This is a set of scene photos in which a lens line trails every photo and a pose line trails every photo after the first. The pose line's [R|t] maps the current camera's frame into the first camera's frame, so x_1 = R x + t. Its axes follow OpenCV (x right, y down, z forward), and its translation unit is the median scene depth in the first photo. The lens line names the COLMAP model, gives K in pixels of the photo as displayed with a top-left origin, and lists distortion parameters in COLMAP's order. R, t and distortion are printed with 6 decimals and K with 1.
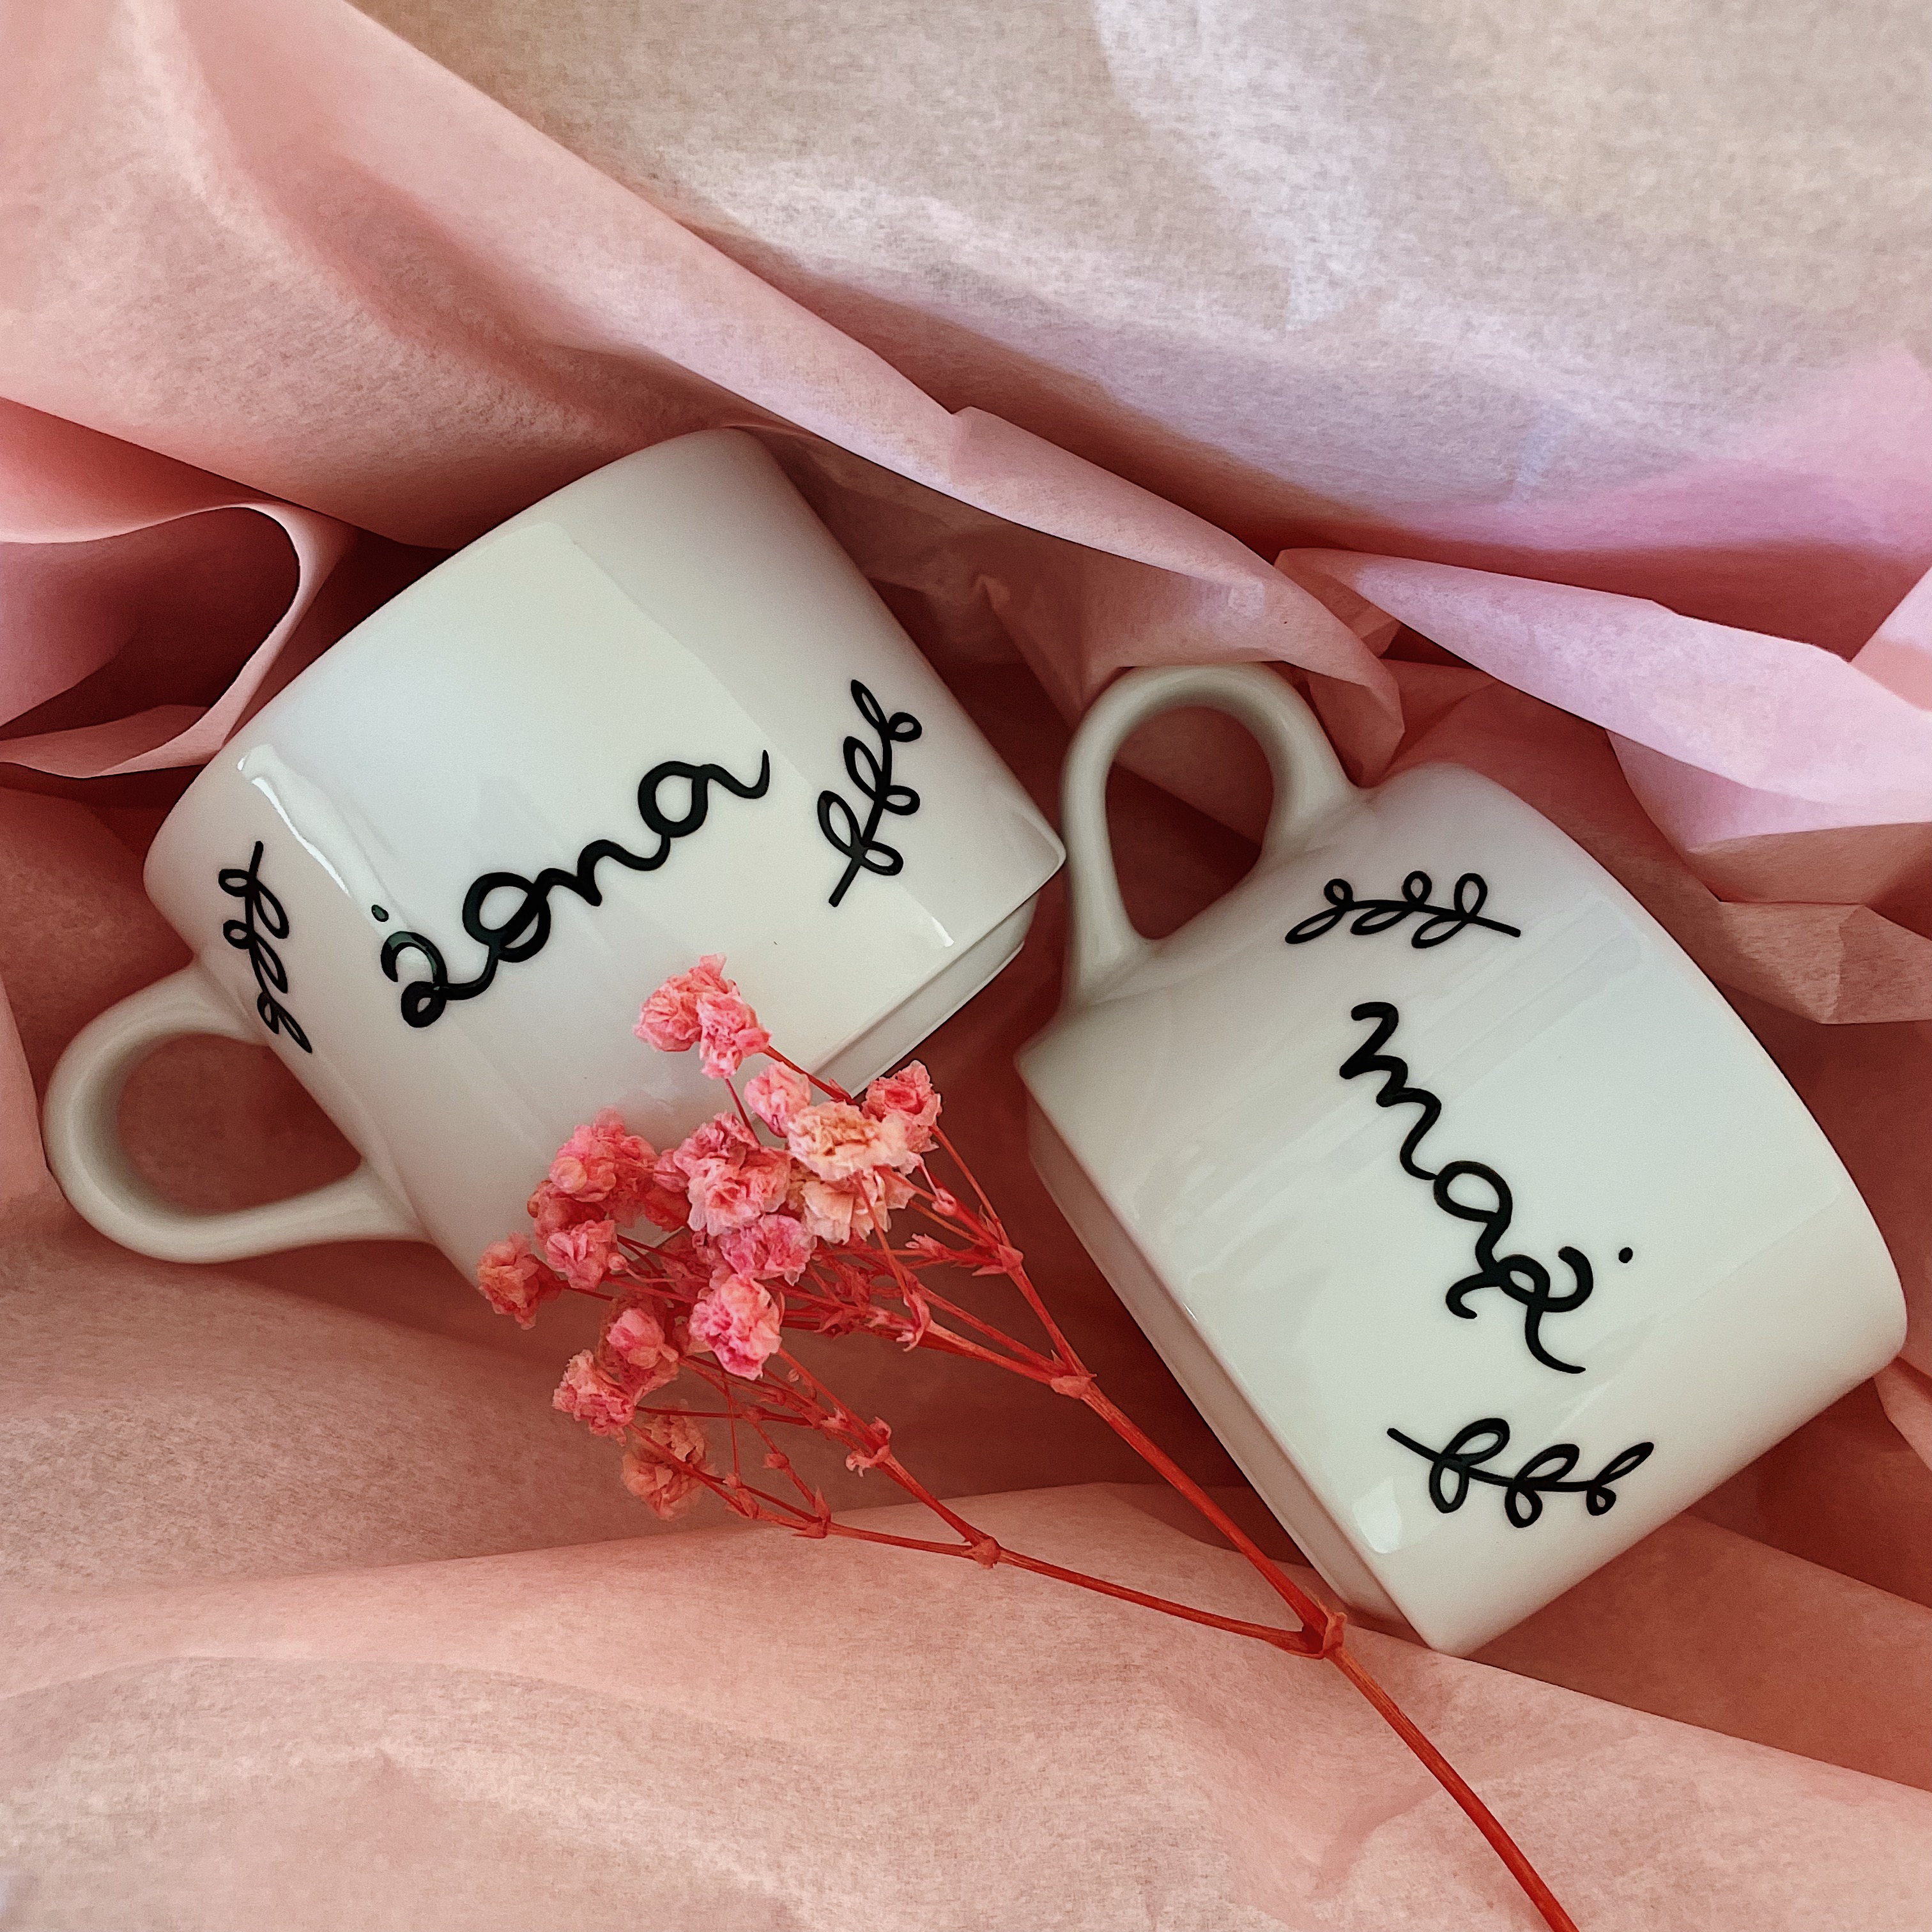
lens RADIAL K [[2020.4, 0, 968.1], [0, 2020.4, 989.0], [0, 0, 1]] dist [0.093898, -0.175029]
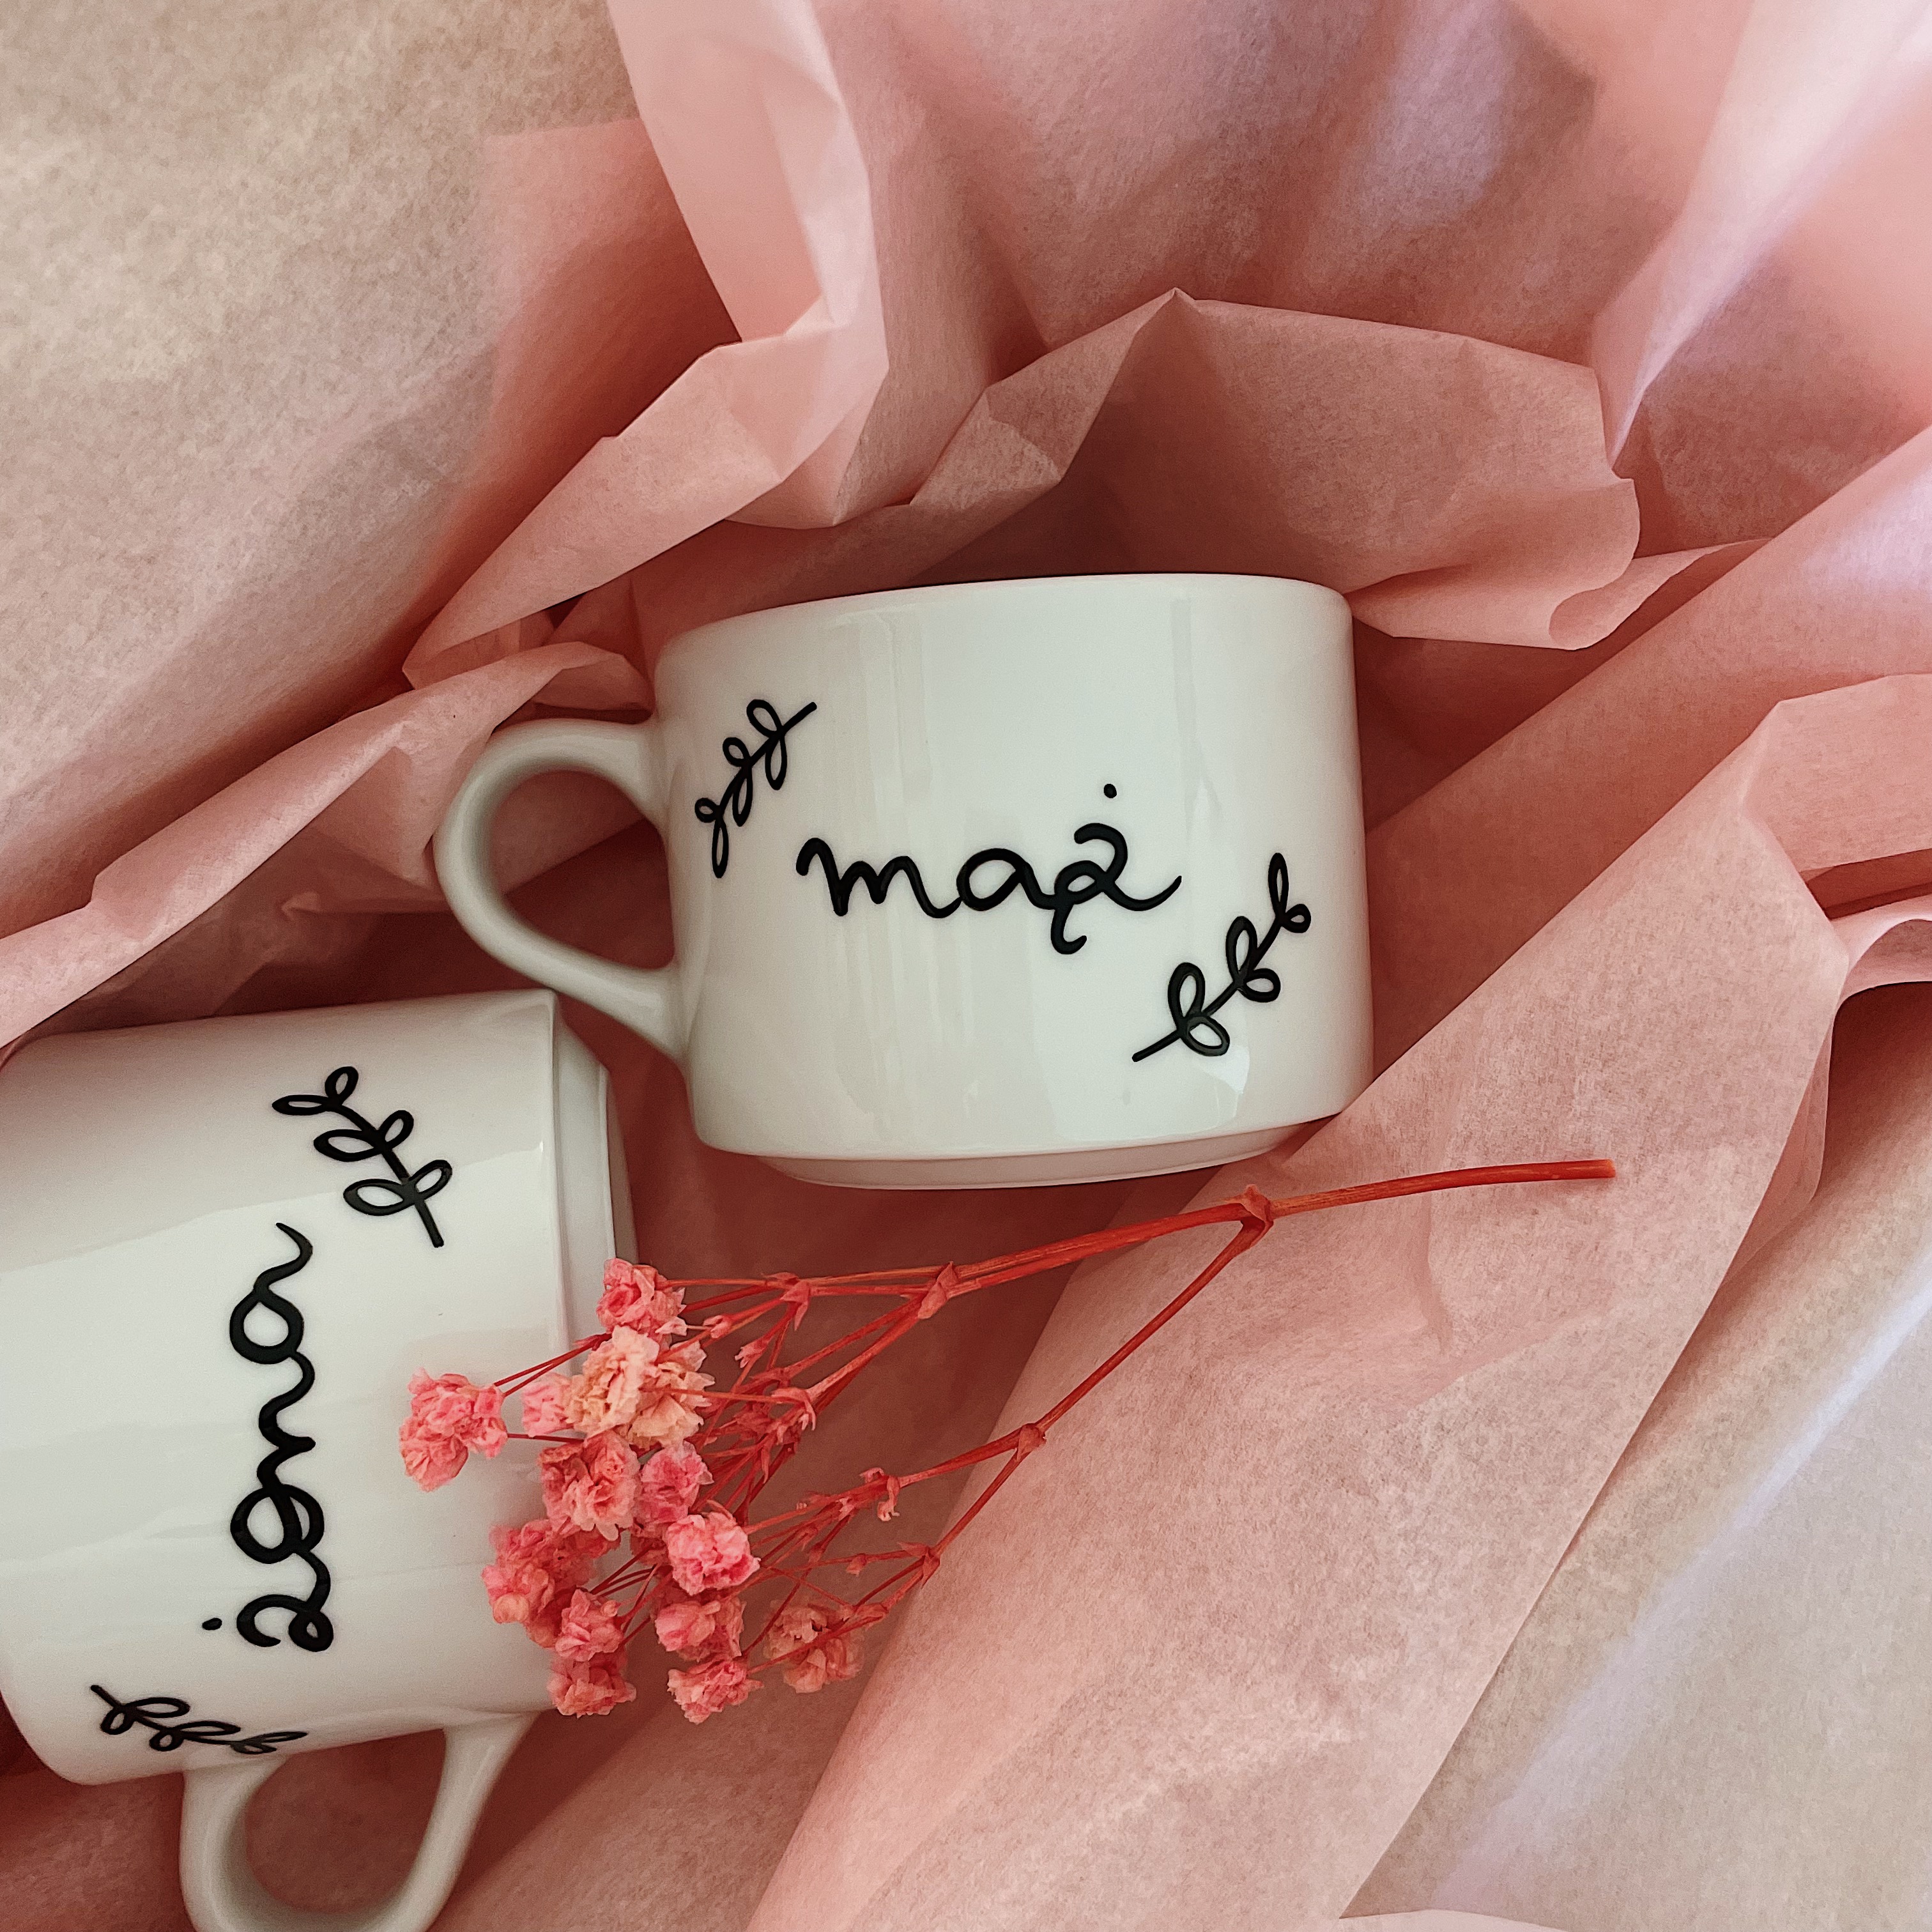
lens RADIAL K [[2004.8, 0, 952.0], [0, 2004.8, 979.7], [0, 0, 1]] dist [0.097510, -0.177301]
pose [[0.526007, -0.849915, 0.031000, 0.162452], [0.846340, 0.526691, 0.079406, 0.027728], [-0.083816, -0.015531, 0.996360, -0.061764]]
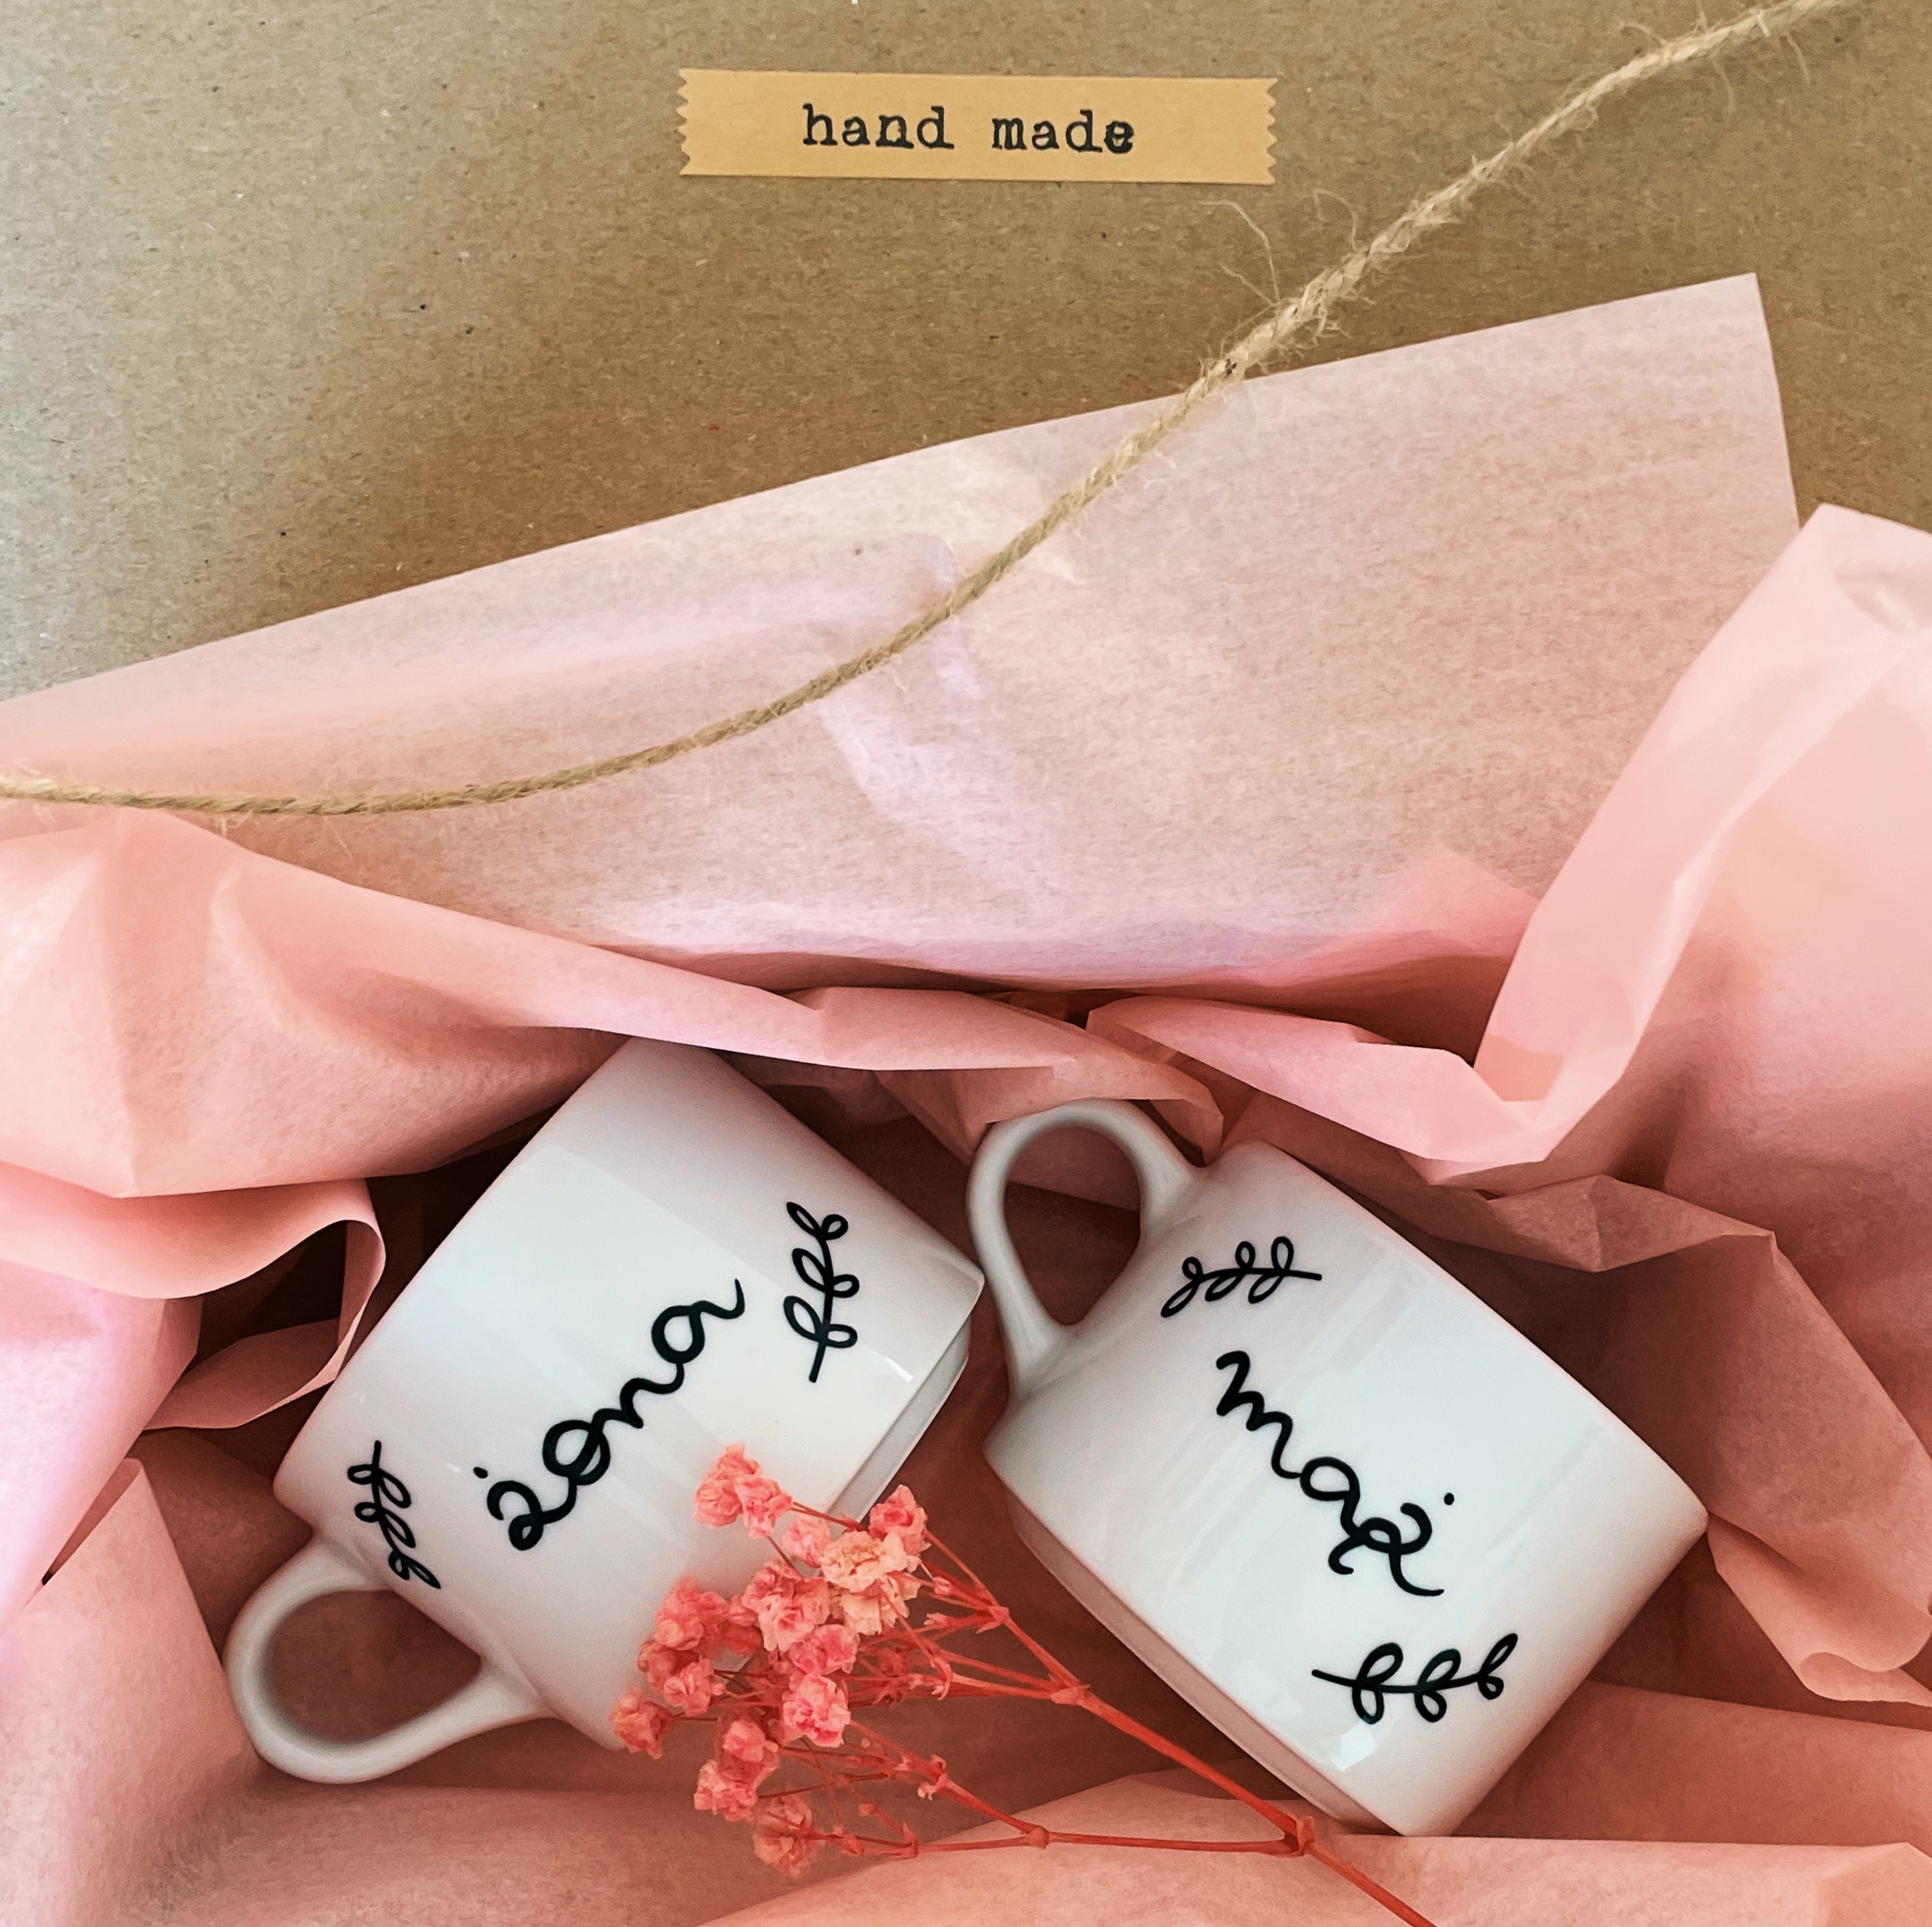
lens RADIAL K [[2612.0, 0, 1028.2], [0, 2612.0, 1053.2], [0, 0, 1]] dist [0.155609, -0.475515]
pose [[0.971286, -0.235209, 0.035779, 0.061574], [0.237308, 0.968522, -0.075165, -0.090890], [-0.016974, 0.081498, 0.996529, -0.758059]]
